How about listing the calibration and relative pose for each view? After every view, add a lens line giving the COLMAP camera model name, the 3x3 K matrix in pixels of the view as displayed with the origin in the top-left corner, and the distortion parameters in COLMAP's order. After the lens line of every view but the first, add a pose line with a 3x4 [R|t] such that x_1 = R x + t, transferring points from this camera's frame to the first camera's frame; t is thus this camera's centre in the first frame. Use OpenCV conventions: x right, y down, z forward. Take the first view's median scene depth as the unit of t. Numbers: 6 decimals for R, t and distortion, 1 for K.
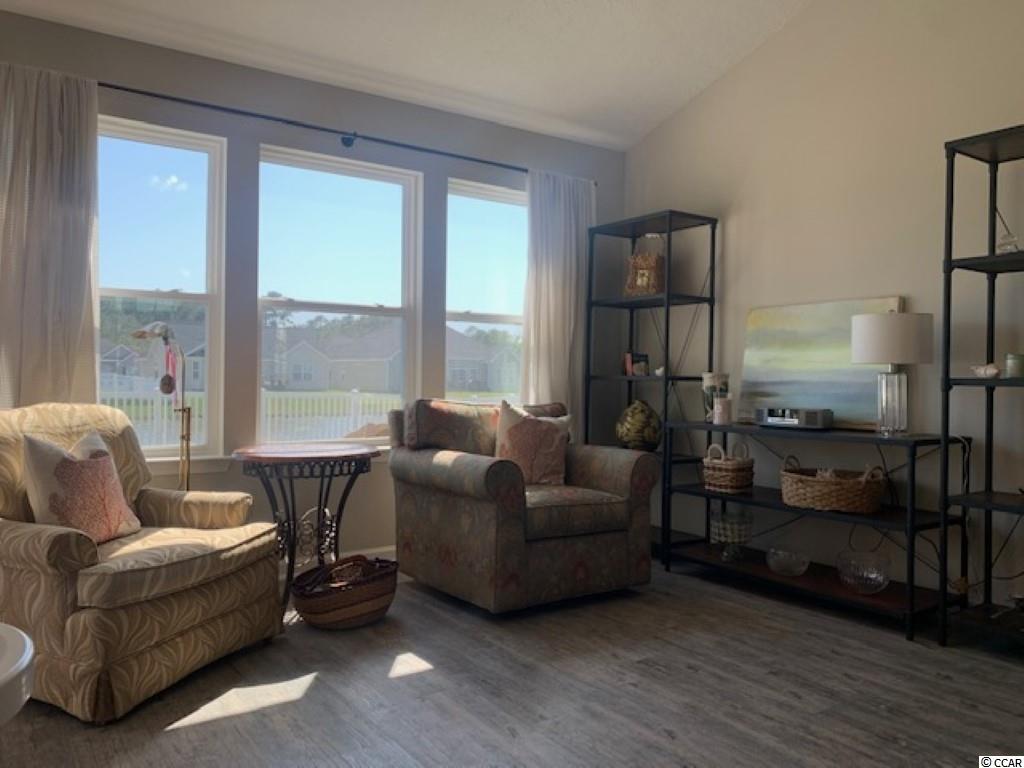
lens RADIAL K [[782.0, 0, 503.4], [0, 782.0, 381.6], [0, 0, 1]] dist [0.029444, -0.027939]
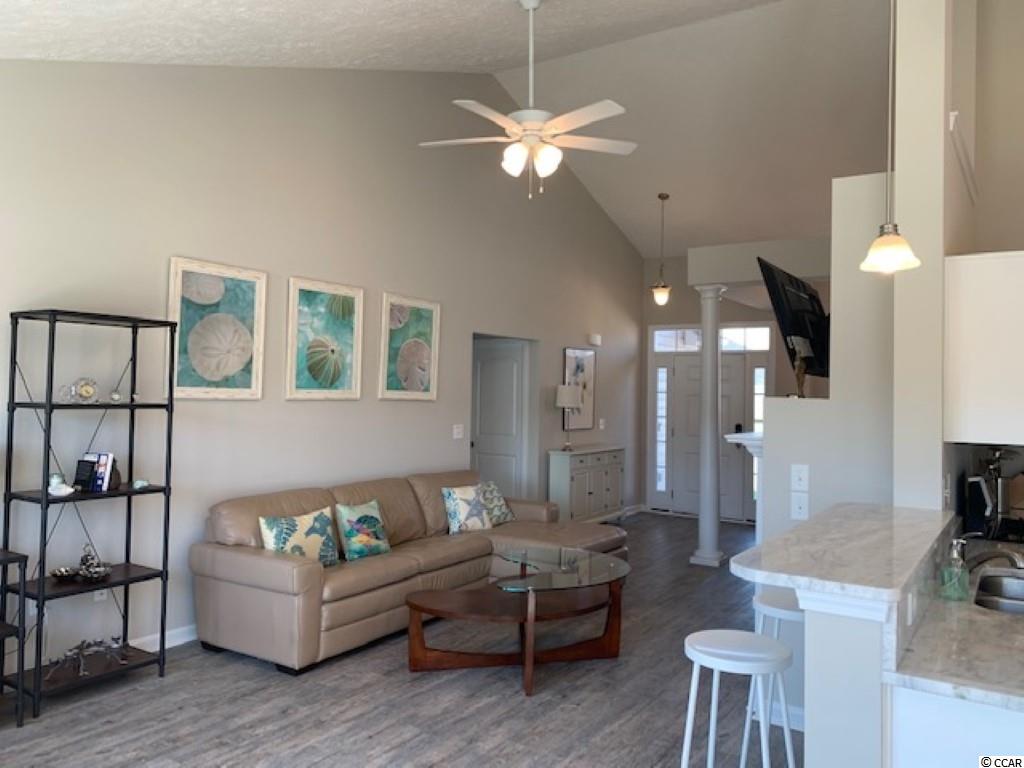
lens RADIAL K [[782.0, 0, 515.0], [0, 782.0, 377.9], [0, 0, 1]] dist [0.029444, -0.027939]
pose [[-0.383919, -0.007863, 0.923333, -1.012492], [-0.029559, 0.999556, -0.003778, -0.252044], [-0.922893, -0.028744, -0.383981, 0.911224]]
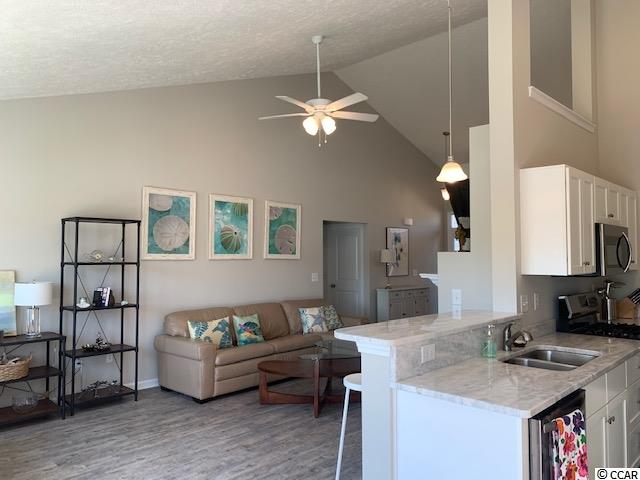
lens RADIAL K [[488.8, 0, 319.0], [0, 488.8, 240.0], [0, 0, 1]] dist [0.029444, -0.027939]
pose [[-0.207919, 0.015796, 0.978018, -1.352015], [-0.007190, 0.999818, -0.017677, -0.243156], [-0.978120, -0.010707, -0.207768, 0.635981]]
